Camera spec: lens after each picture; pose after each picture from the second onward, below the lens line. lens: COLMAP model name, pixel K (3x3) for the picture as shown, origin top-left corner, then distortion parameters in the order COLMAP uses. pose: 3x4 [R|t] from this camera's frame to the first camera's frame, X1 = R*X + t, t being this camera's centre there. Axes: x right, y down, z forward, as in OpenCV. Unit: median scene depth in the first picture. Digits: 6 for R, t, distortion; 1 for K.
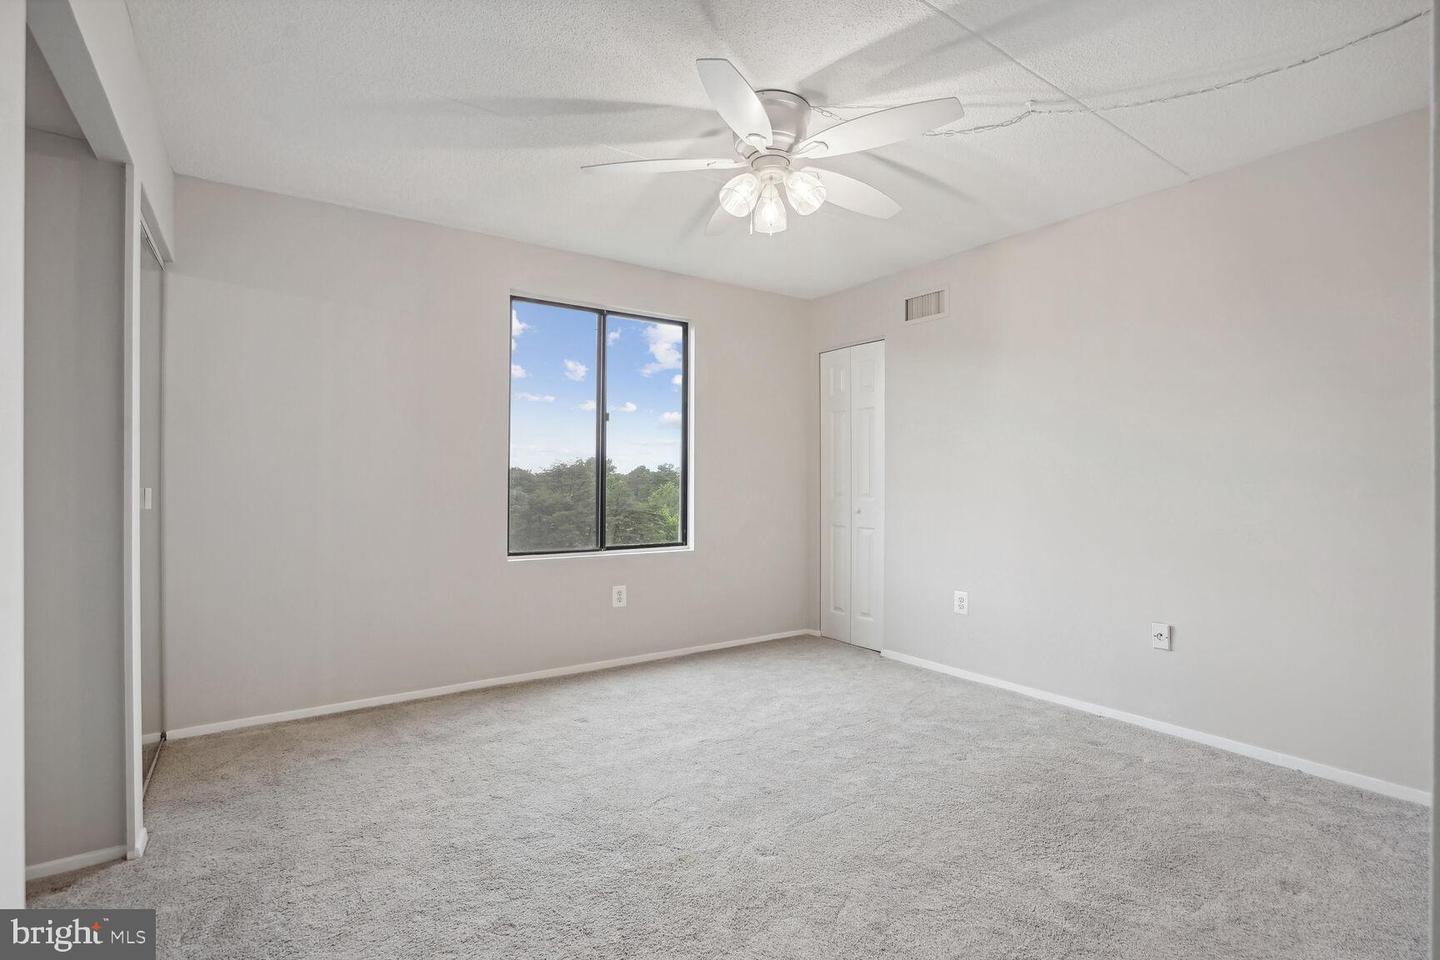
lens RADIAL K [[645.5, 0, 727.9], [0, 645.5, 481.3], [0, 0, 1]] dist [-0.013936, -0.000064]
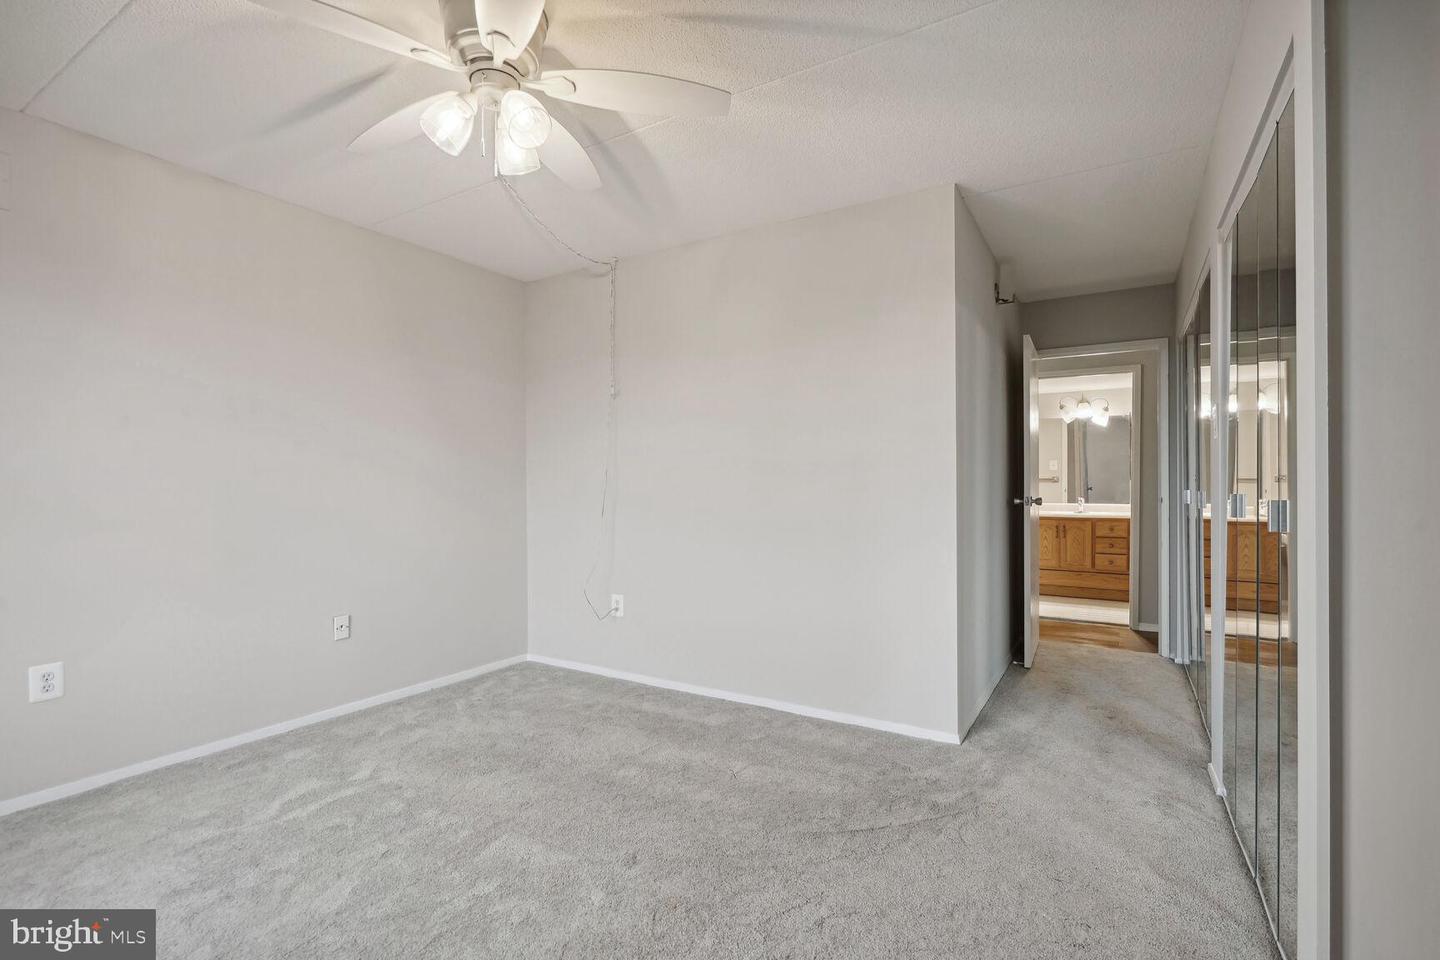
lens RADIAL K [[645.5, 0, 727.9], [0, 645.5, 481.3], [0, 0, 1]] dist [-0.013936, -0.000064]
pose [[-0.382894, 0.002332, 0.923790, -0.593094], [-0.000126, 0.999997, -0.002577, -0.004977], [-0.923792, -0.001103, -0.382892, 0.816234]]
